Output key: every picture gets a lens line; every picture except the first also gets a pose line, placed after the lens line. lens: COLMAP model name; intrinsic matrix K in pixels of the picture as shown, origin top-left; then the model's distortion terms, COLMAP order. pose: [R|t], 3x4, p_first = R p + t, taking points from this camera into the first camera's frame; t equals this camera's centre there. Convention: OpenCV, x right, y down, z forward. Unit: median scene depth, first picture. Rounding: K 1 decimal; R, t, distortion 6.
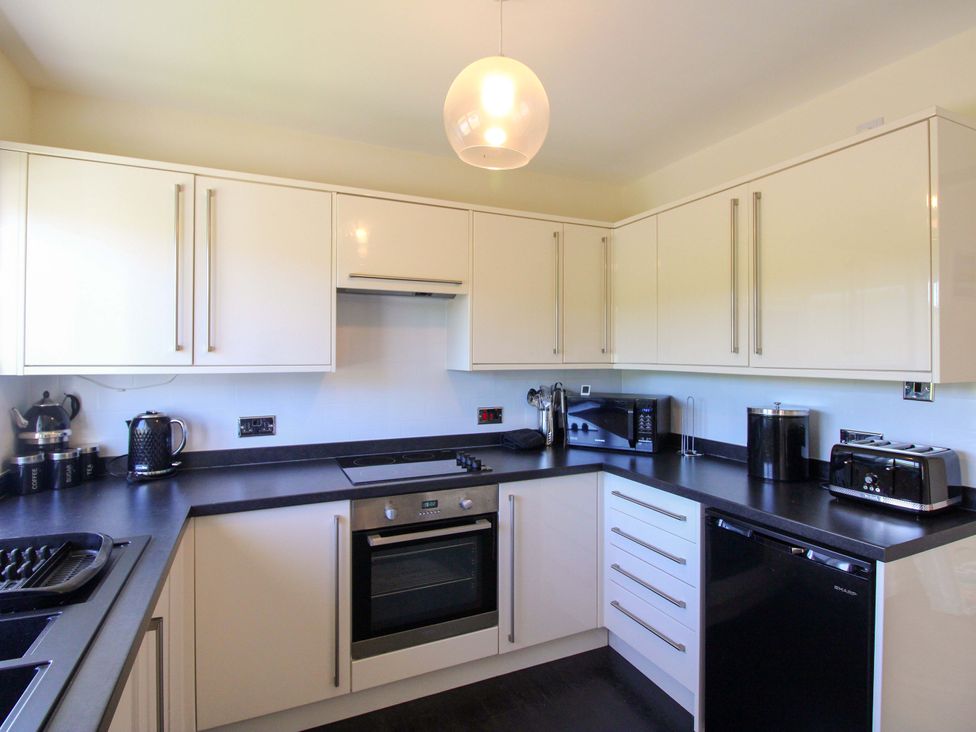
lens RADIAL K [[507.7, 0, 494.3], [0, 507.7, 353.7], [0, 0, 1]] dist [-0.012279, -0.008713]
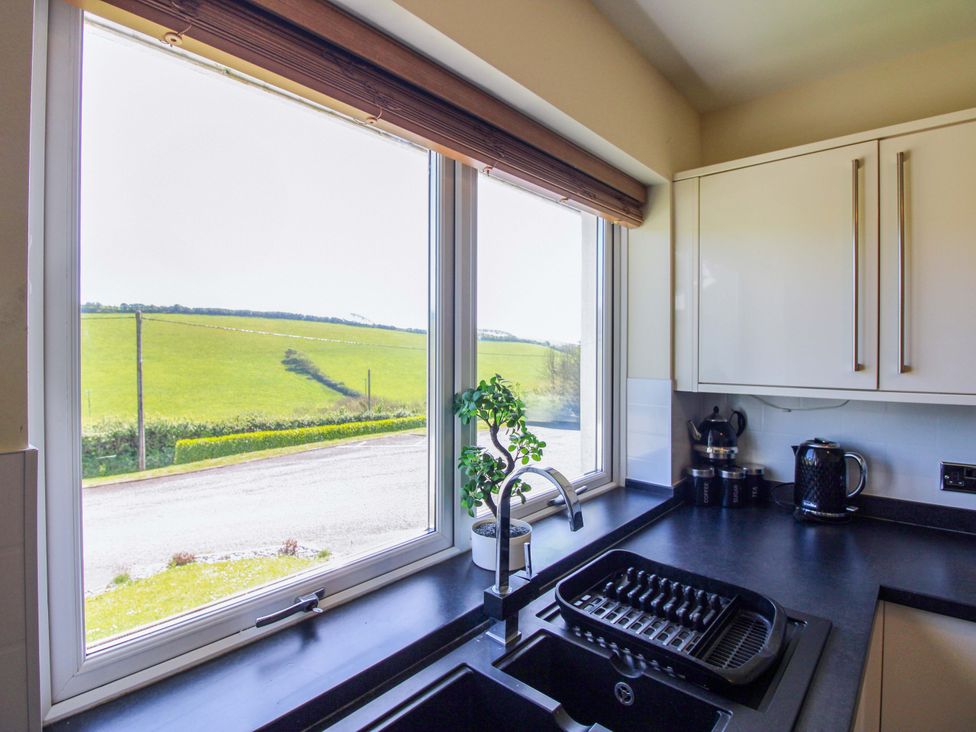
lens RADIAL K [[507.7, 0, 474.3], [0, 507.7, 353.6], [0, 0, 1]] dist [-0.012279, -0.008713]
pose [[0.388993, 0.000802, -0.921240, -0.135489], [0.003696, 0.999990, 0.002431, -0.036603], [0.921233, -0.004350, 0.388986, 0.141742]]
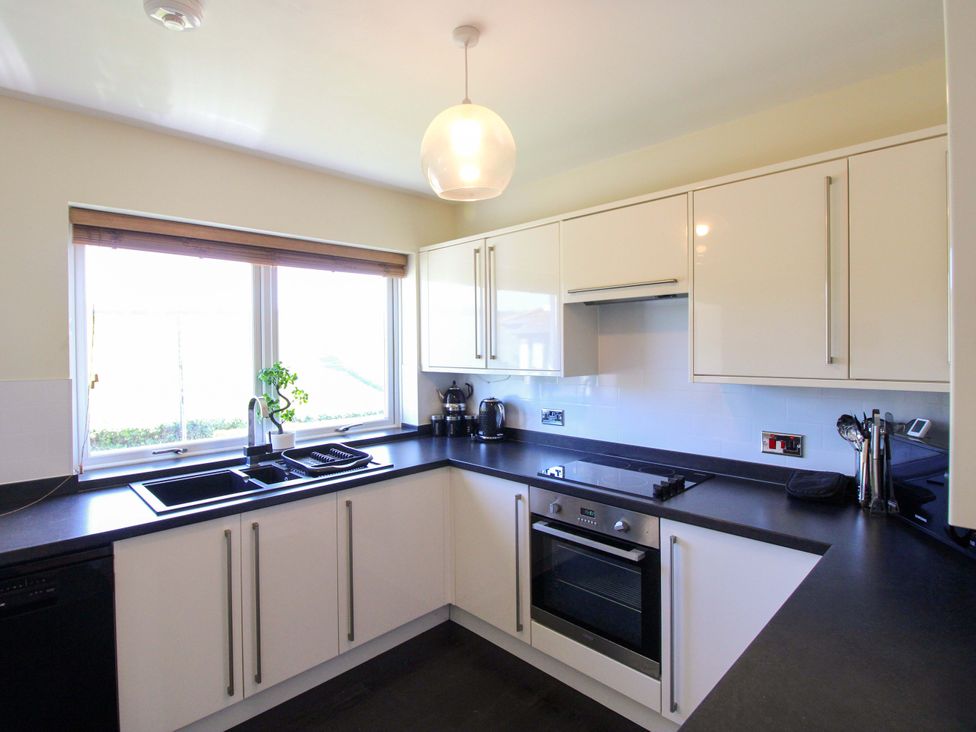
lens RADIAL K [[507.7, 0, 477.1], [0, 507.7, 353.3], [0, 0, 1]] dist [-0.012279, -0.008713]
pose [[0.325279, 0.003873, -0.945610, 0.797809], [0.015074, 0.999843, 0.009280, -0.035856], [0.945498, -0.017273, 0.325170, 0.491374]]
